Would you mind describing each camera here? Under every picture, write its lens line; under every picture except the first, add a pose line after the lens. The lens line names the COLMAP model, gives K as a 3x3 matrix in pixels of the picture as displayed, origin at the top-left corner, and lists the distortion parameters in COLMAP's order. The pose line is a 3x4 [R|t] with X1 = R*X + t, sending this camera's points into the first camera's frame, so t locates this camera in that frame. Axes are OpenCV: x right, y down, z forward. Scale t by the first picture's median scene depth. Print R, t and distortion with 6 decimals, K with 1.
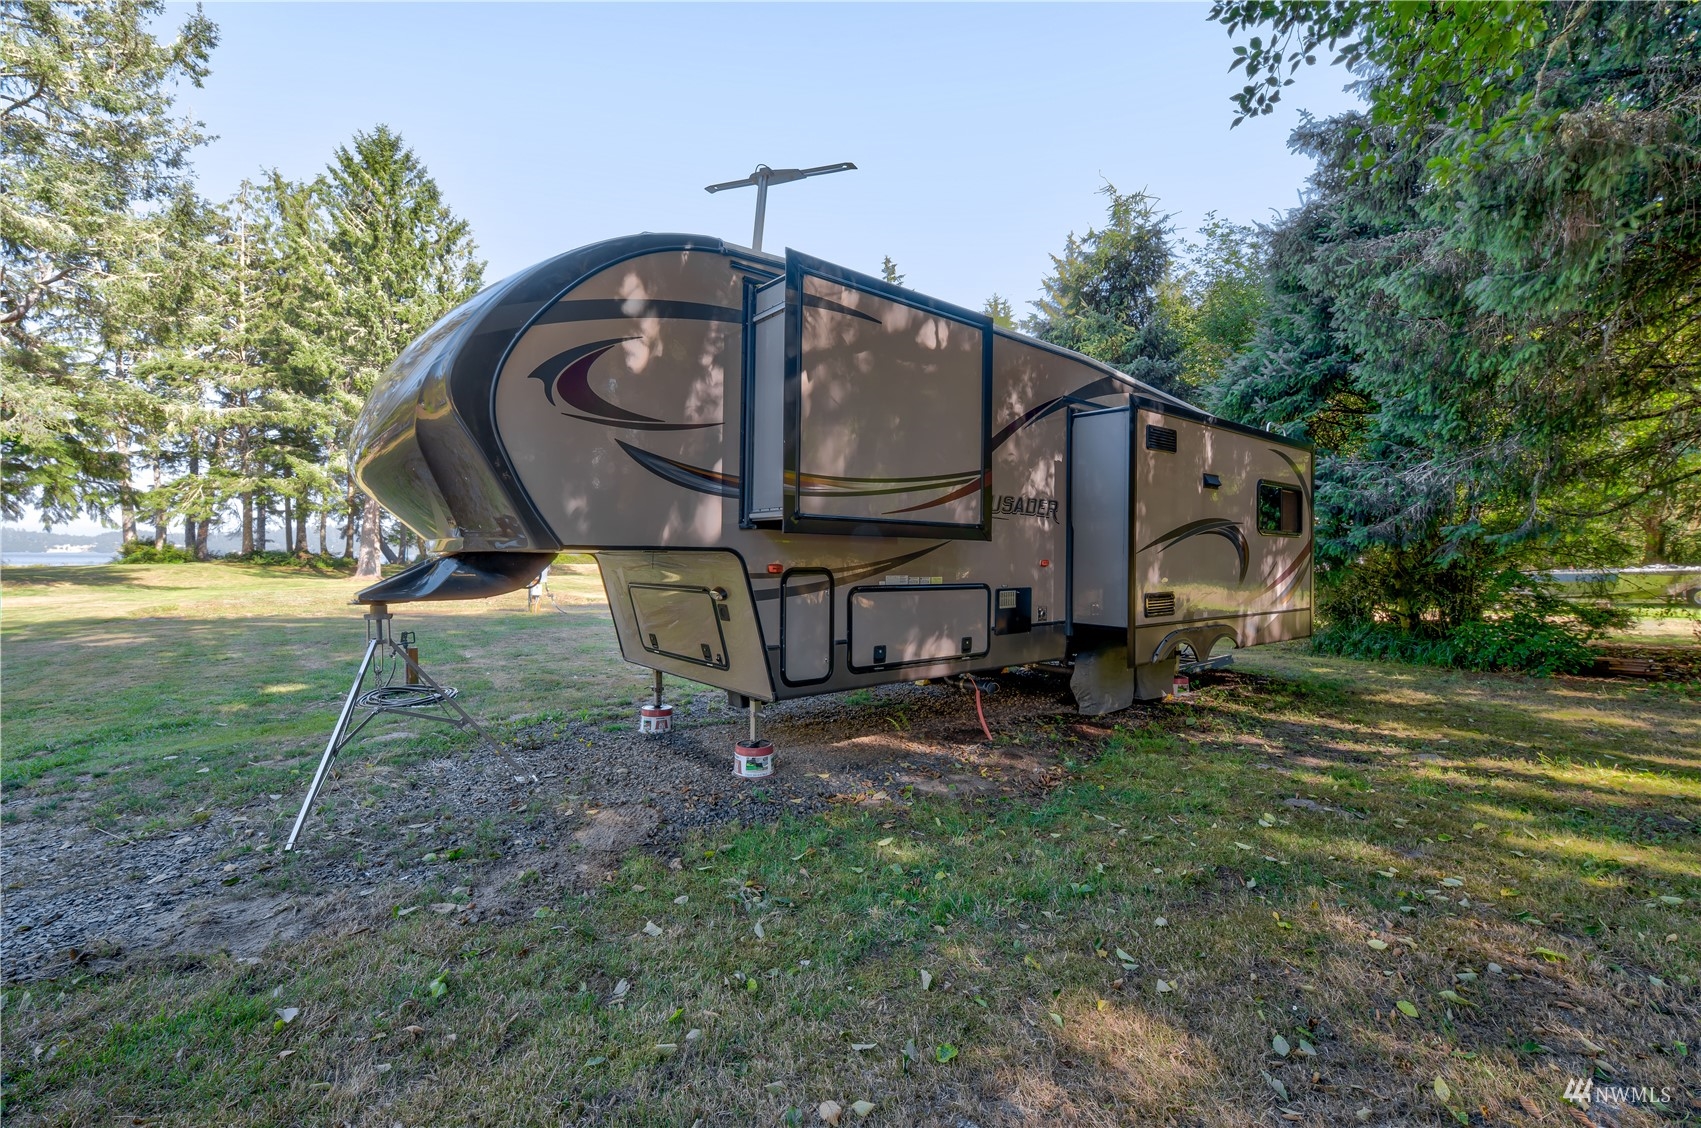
lens RADIAL K [[719.9, 0, 855.4], [0, 719.9, 561.0], [0, 0, 1]] dist [0.000693, -0.000321]
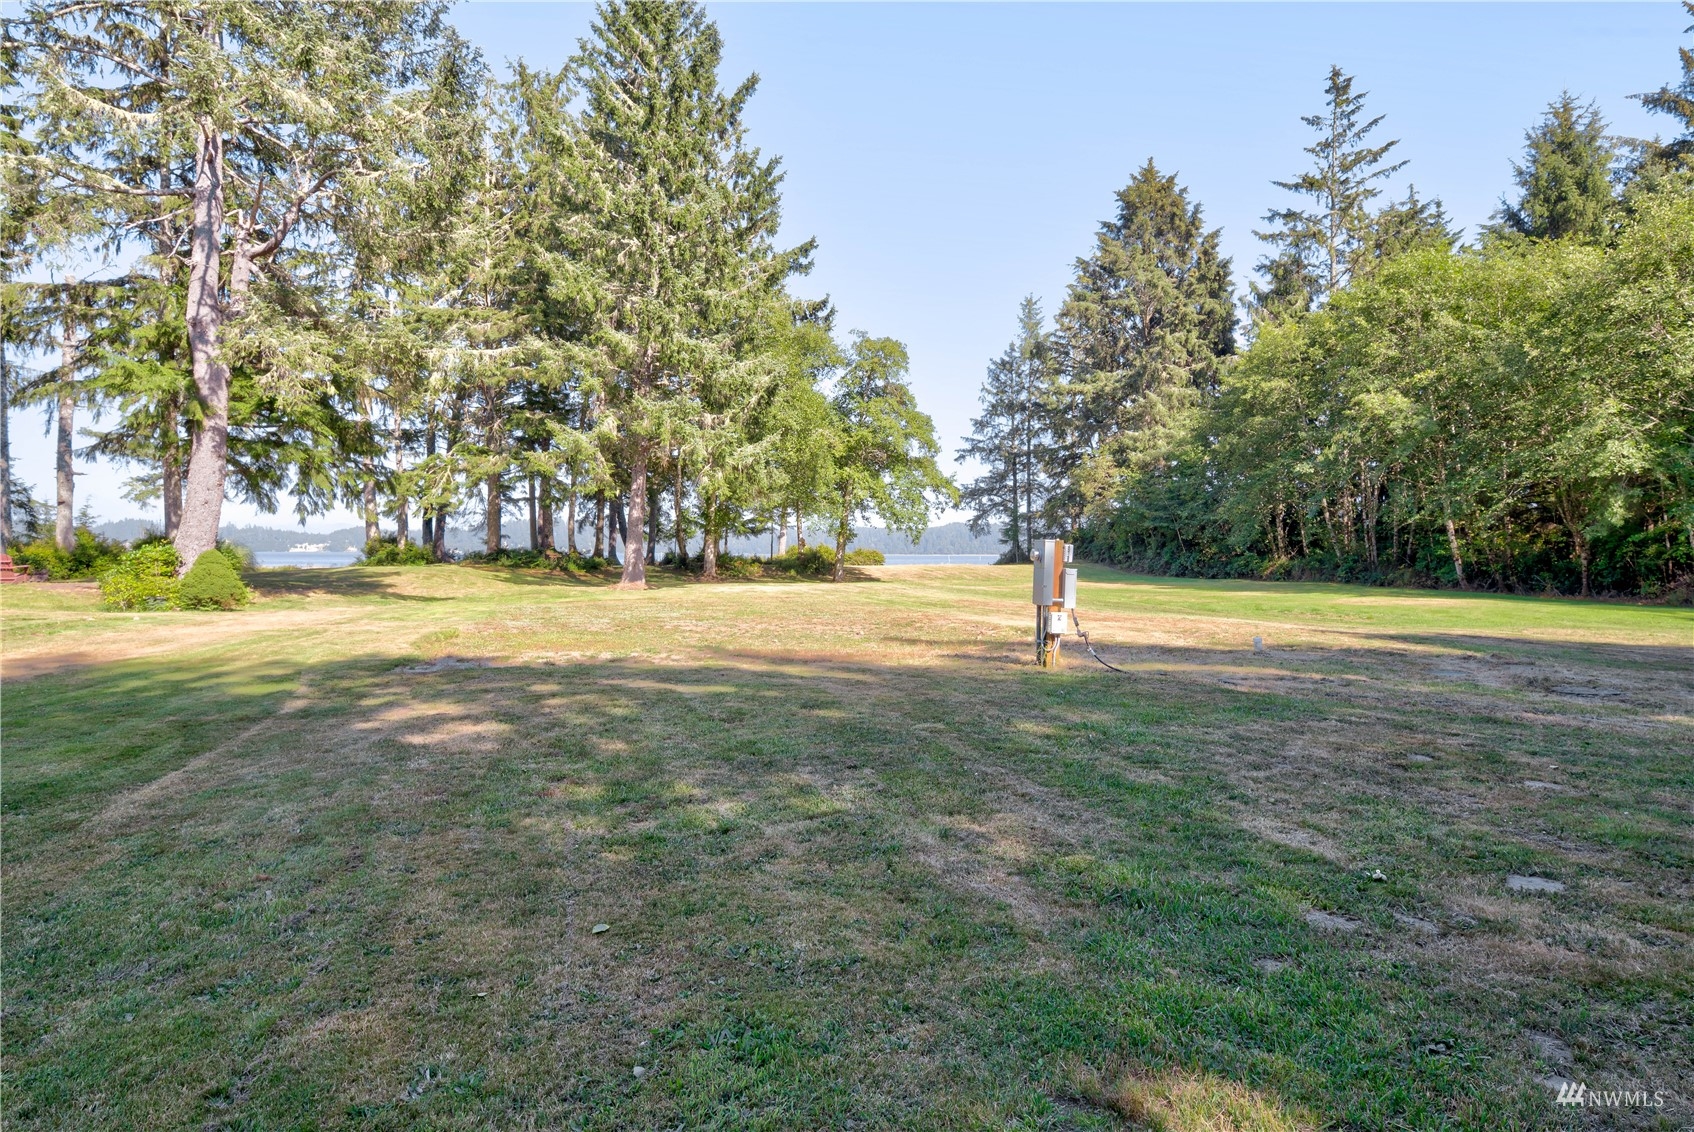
lens RADIAL K [[1013.6, 0, 847.7], [0, 1013.6, 548.8], [0, 0, 1]] dist [0.018492, 0.001513]
pose [[0.941775, -0.005594, -0.336196, -0.131317], [0.001865, 0.999933, -0.011412, -0.001152], [0.336237, 0.010120, 0.941723, 0.107407]]
